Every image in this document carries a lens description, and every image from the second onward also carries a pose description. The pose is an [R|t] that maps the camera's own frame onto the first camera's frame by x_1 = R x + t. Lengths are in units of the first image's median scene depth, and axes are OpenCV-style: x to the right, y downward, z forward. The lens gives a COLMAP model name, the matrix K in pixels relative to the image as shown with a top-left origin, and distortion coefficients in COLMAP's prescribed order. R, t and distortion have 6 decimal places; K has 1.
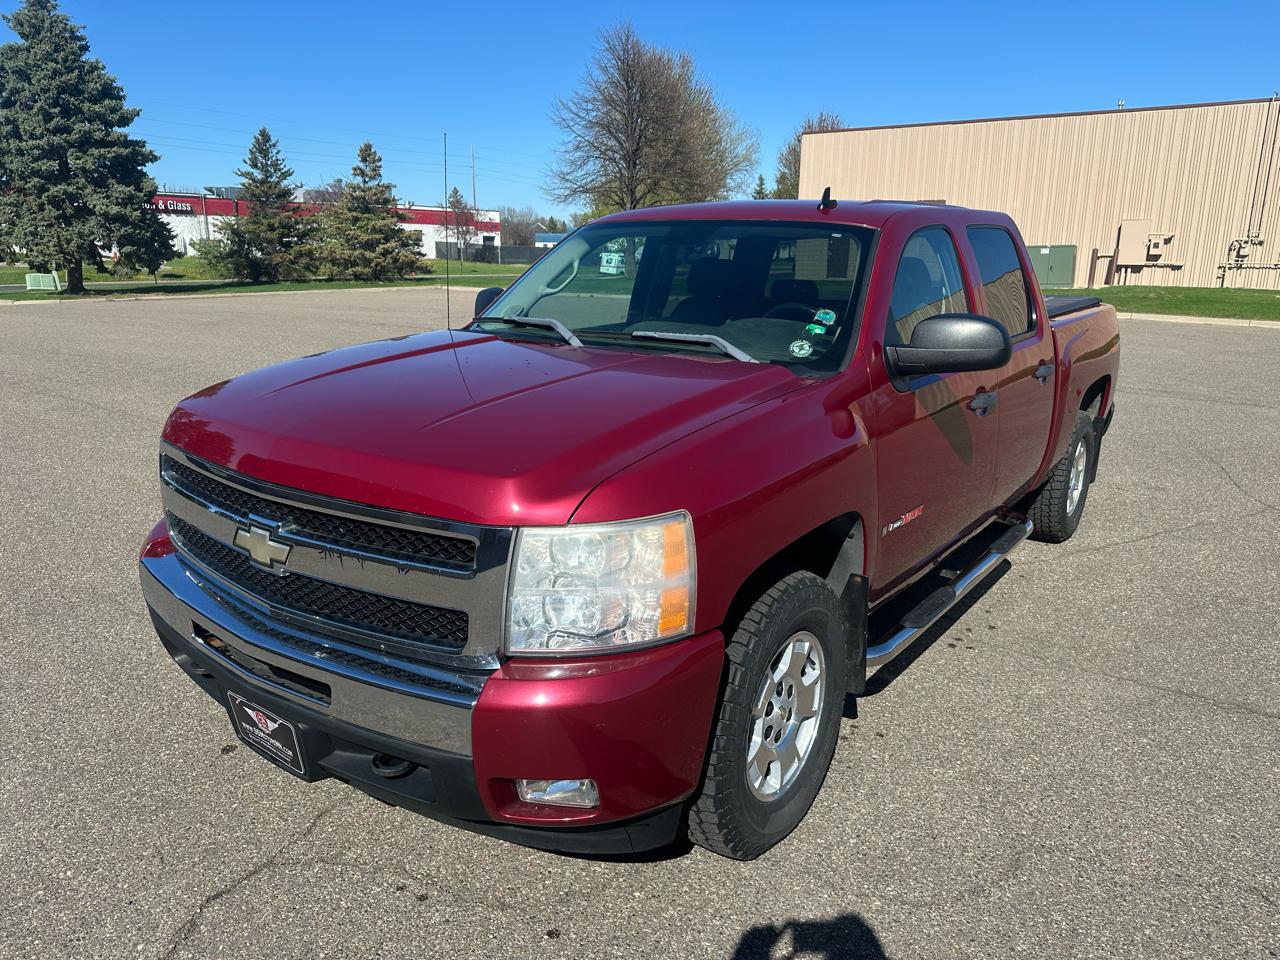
lens RADIAL K [[906.9, 0, 645.0], [0, 906.9, 482.8], [0, 0, 1]] dist [0.006950, -0.011723]
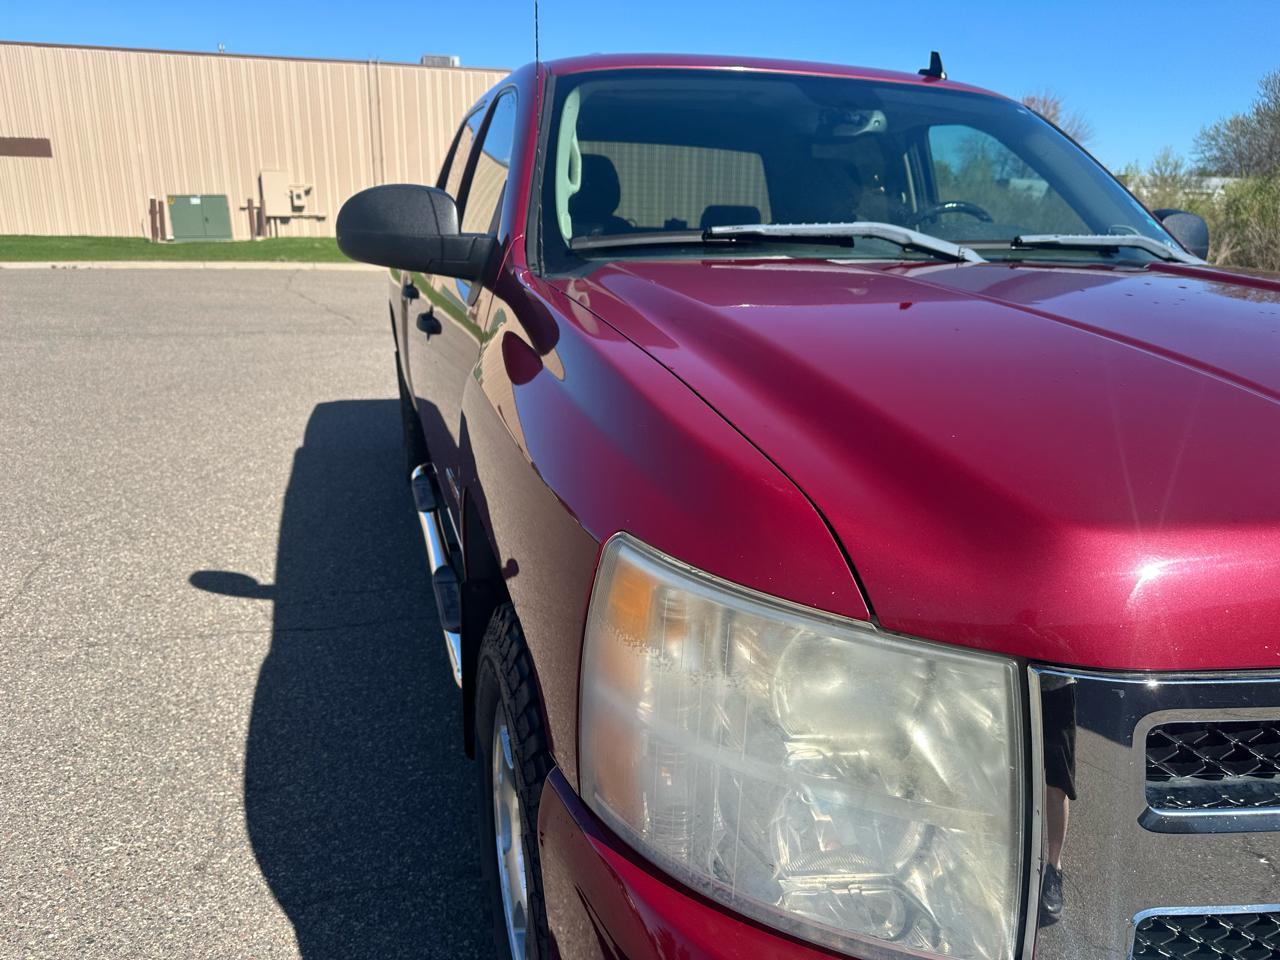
lens RADIAL K [[915.9, 0, 609.8], [0, 915.9, 480.3], [0, 0, 1]] dist [0.008805, 0.001710]
pose [[0.609405, -0.220132, 0.761687, -0.065613], [0.191191, 0.973135, 0.128275, -0.012846], [-0.769462, 0.067456, 0.635121, 0.076695]]
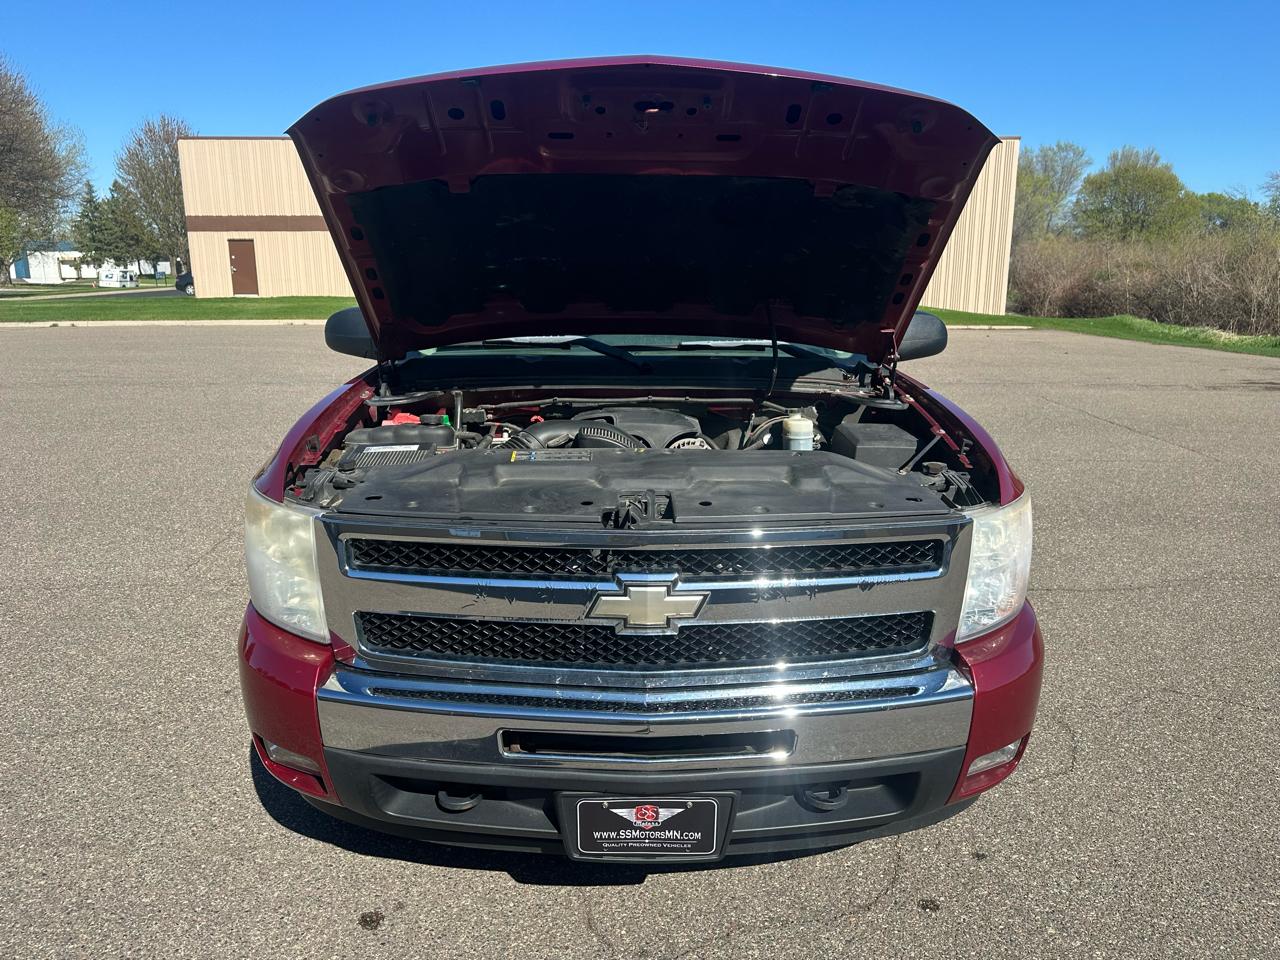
lens RADIAL K [[911.5, 0, 640.1], [0, 911.5, 483.8], [0, 0, 1]] dist [-0.003528, -0.007636]
pose [[0.785847, -0.151377, 0.599608, -0.063702], [0.160316, 0.986299, 0.038890, -0.005321], [-0.597280, 0.065566, 0.799348, 0.022466]]
